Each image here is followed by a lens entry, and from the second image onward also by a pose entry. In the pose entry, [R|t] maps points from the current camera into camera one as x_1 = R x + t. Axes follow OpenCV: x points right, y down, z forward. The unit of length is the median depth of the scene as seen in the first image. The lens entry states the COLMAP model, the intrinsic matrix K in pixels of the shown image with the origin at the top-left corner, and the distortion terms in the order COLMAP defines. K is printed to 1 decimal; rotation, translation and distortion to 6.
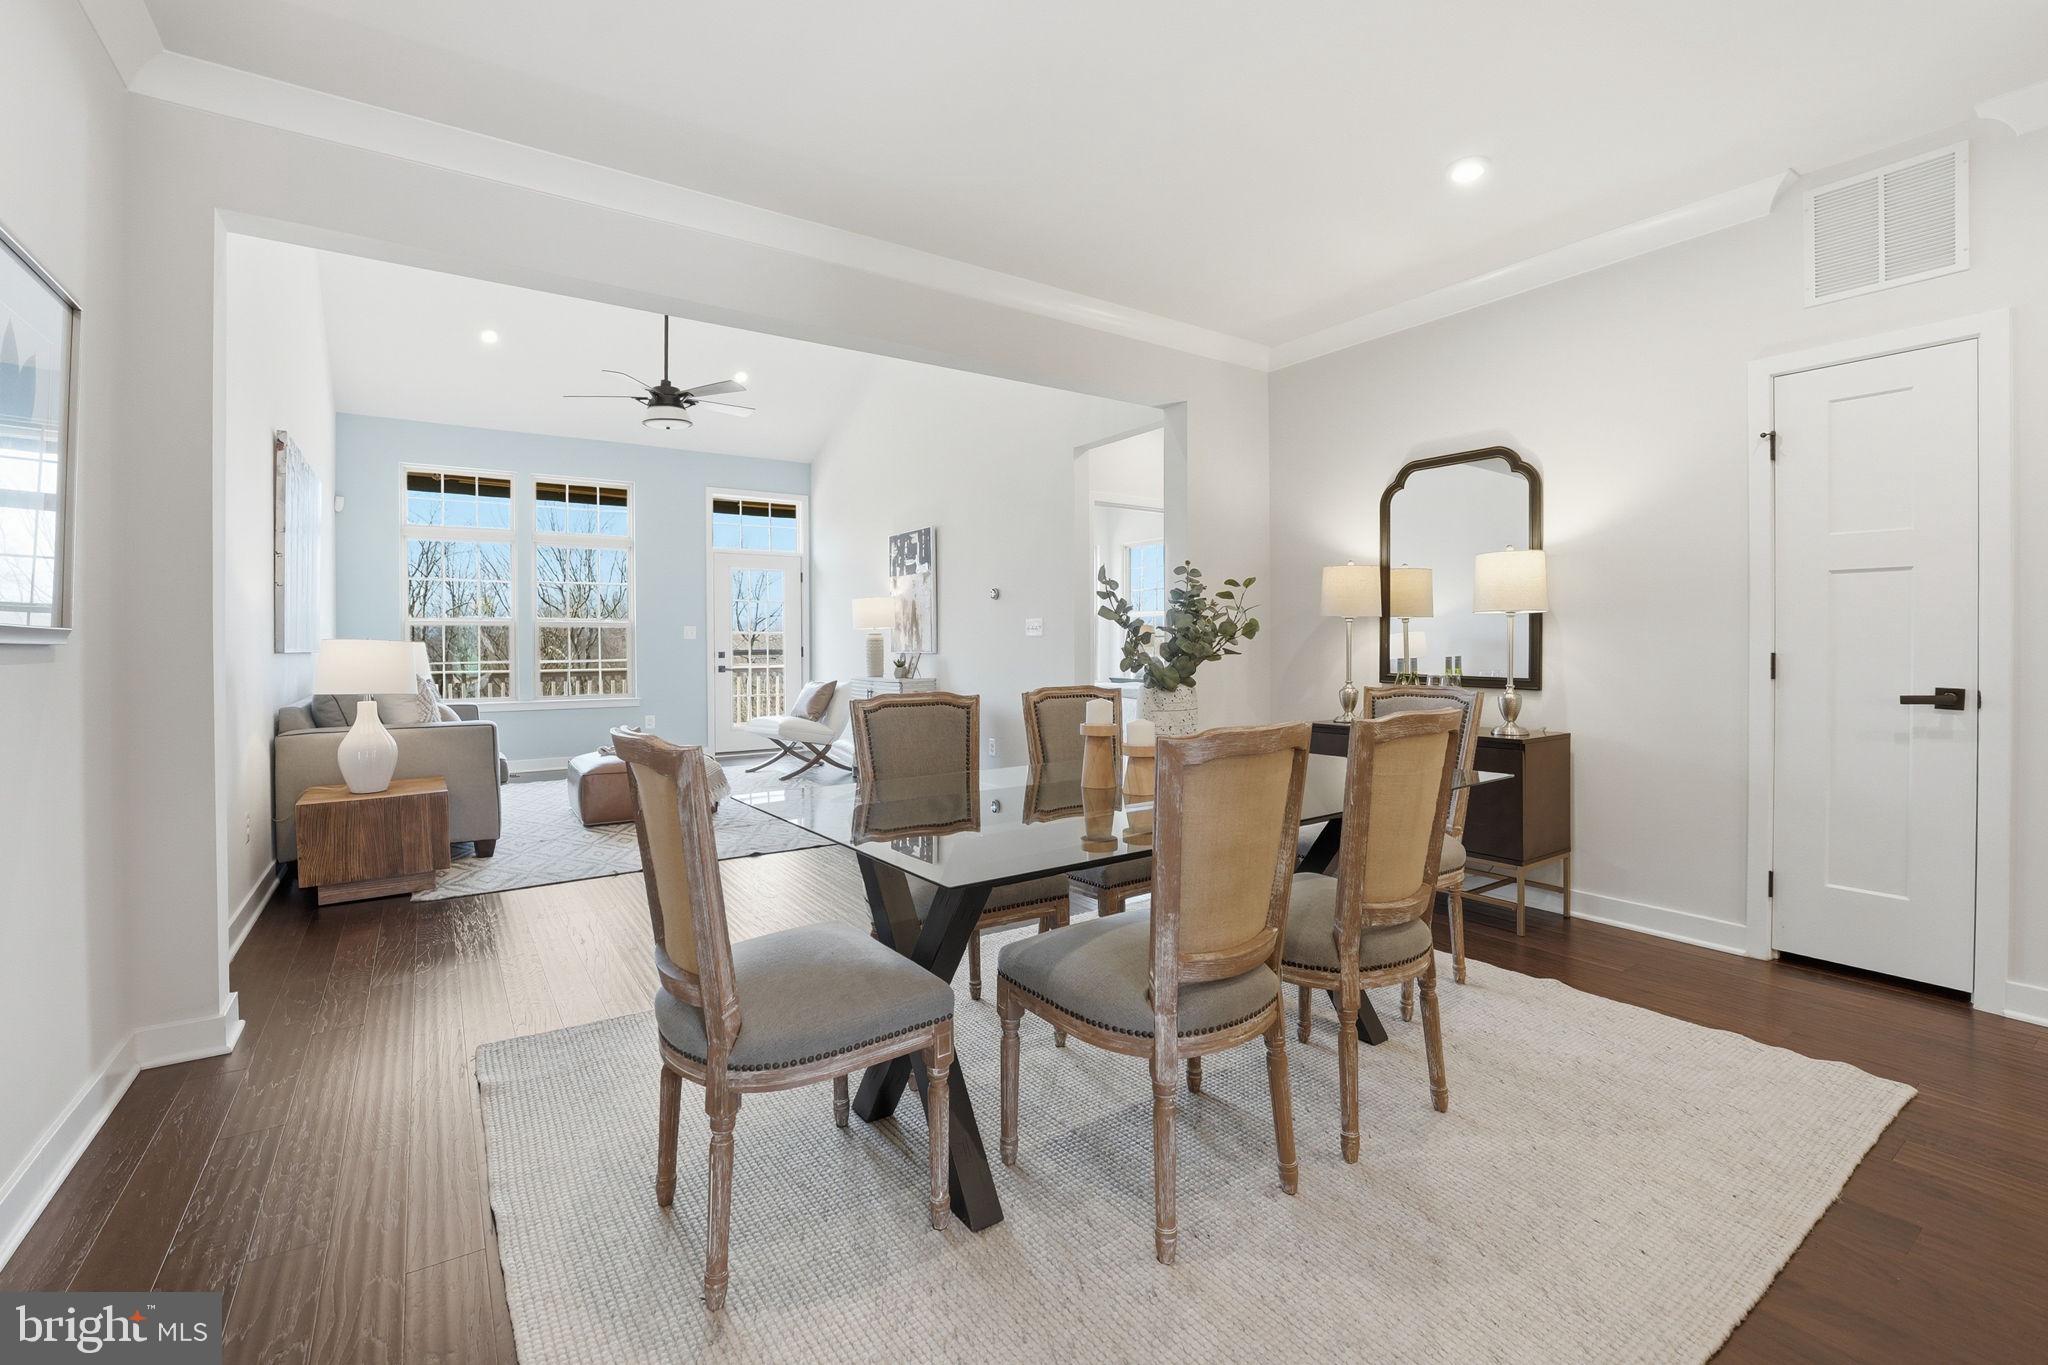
lens RADIAL K [[884.2, 0, 1016.9], [0, 884.2, 665.7], [0, 0, 1]] dist [-0.002789, -0.001032]
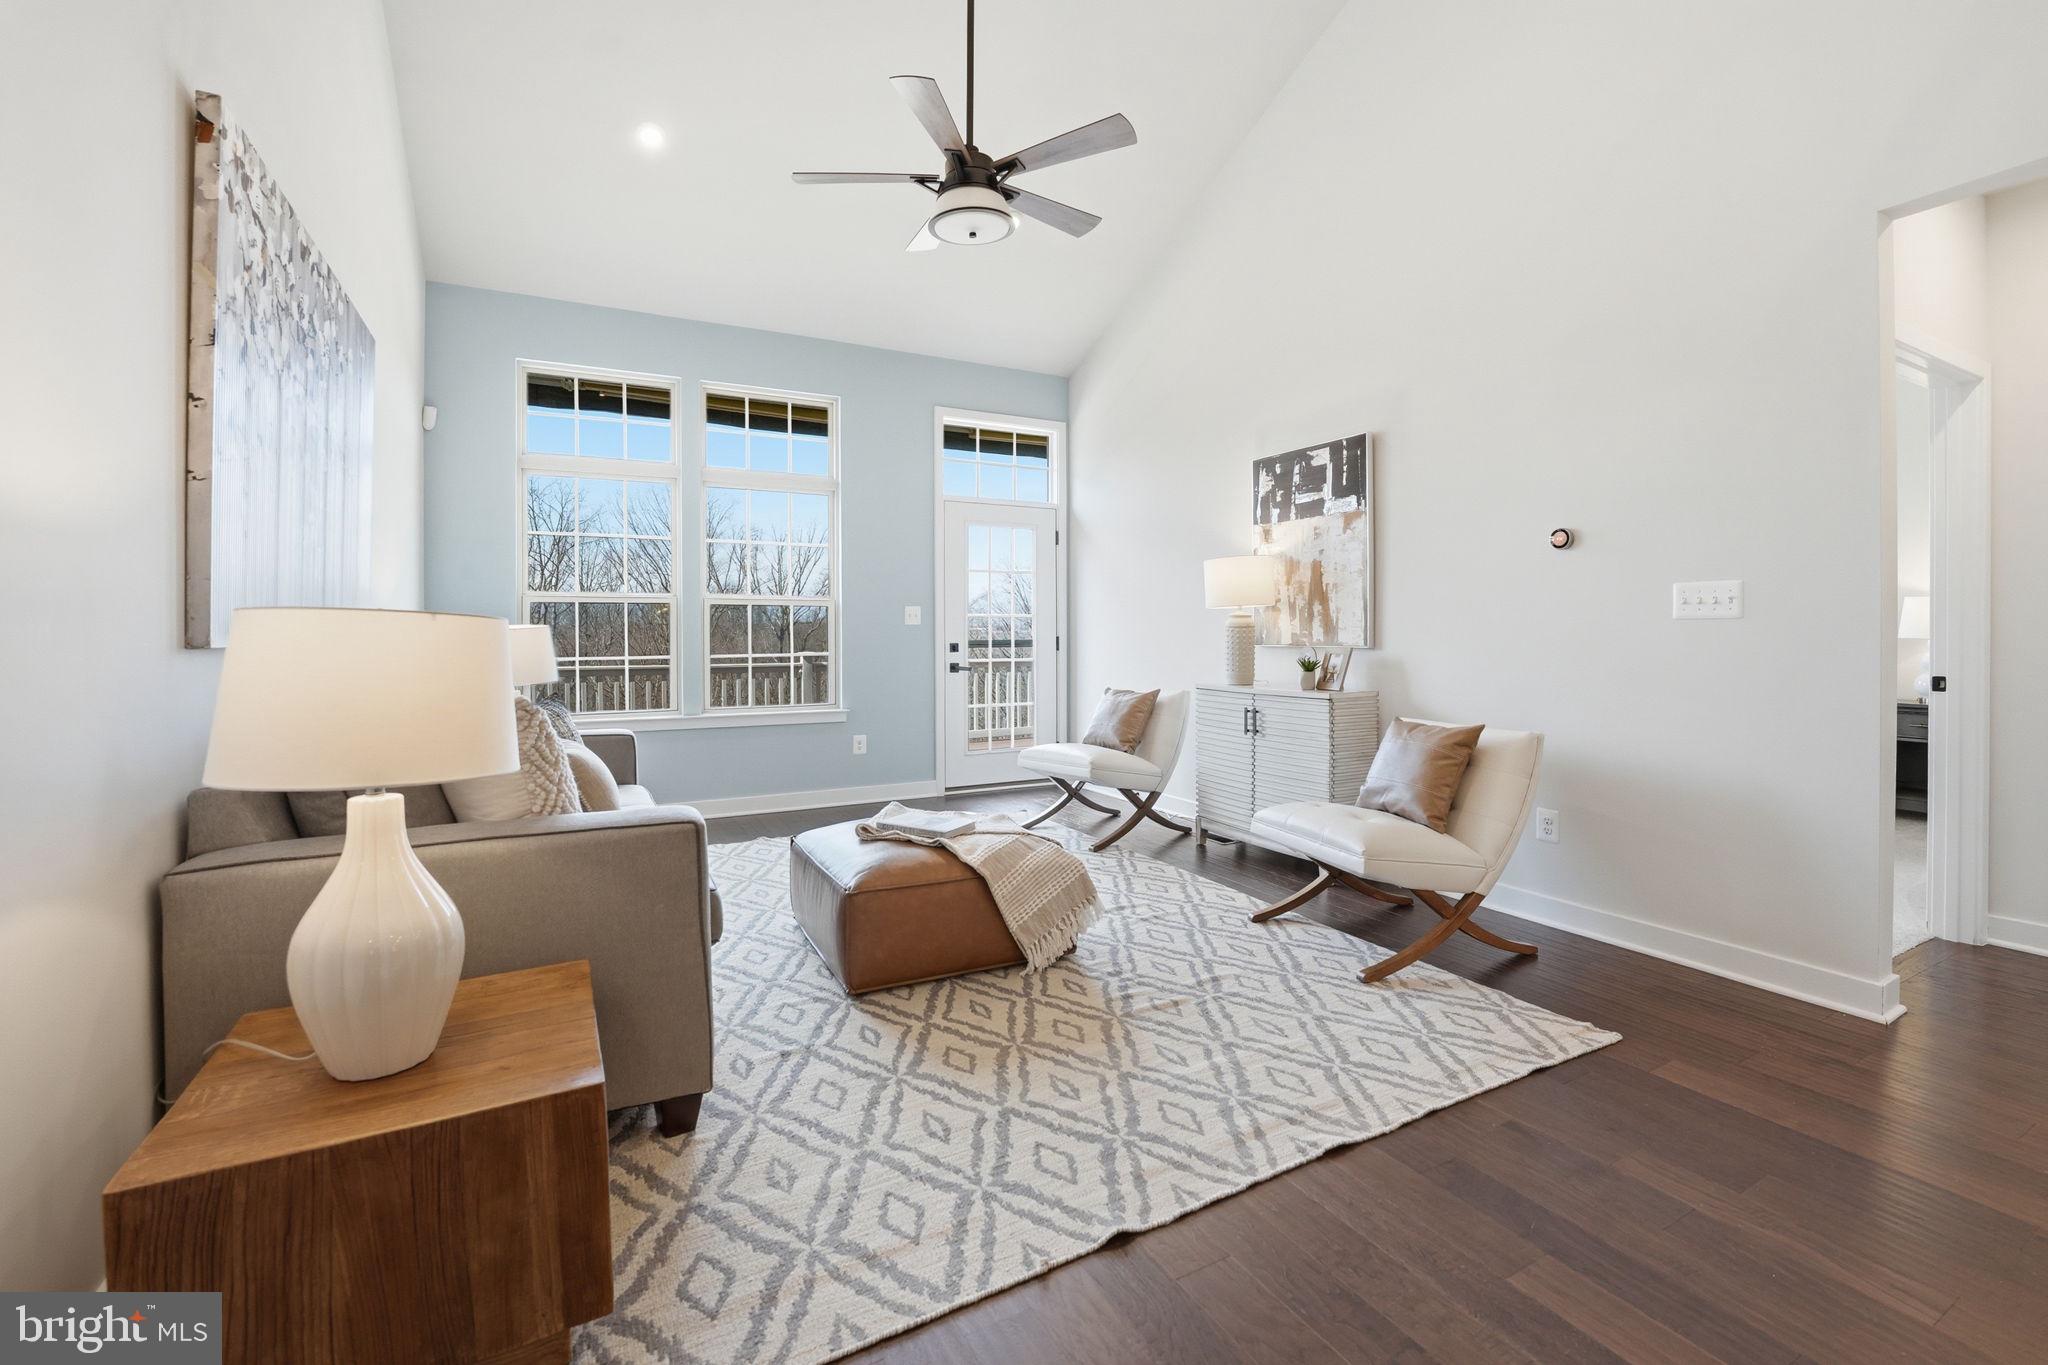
lens RADIAL K [[884.2, 0, 1034.4], [0, 884.2, 665.6], [0, 0, 1]] dist [-0.002789, -0.001032]
pose [[0.995477, 0.007637, -0.094699, -0.240785], [-0.006641, 0.999919, 0.010832, -0.006874], [0.094775, -0.010155, 0.995447, 0.364820]]
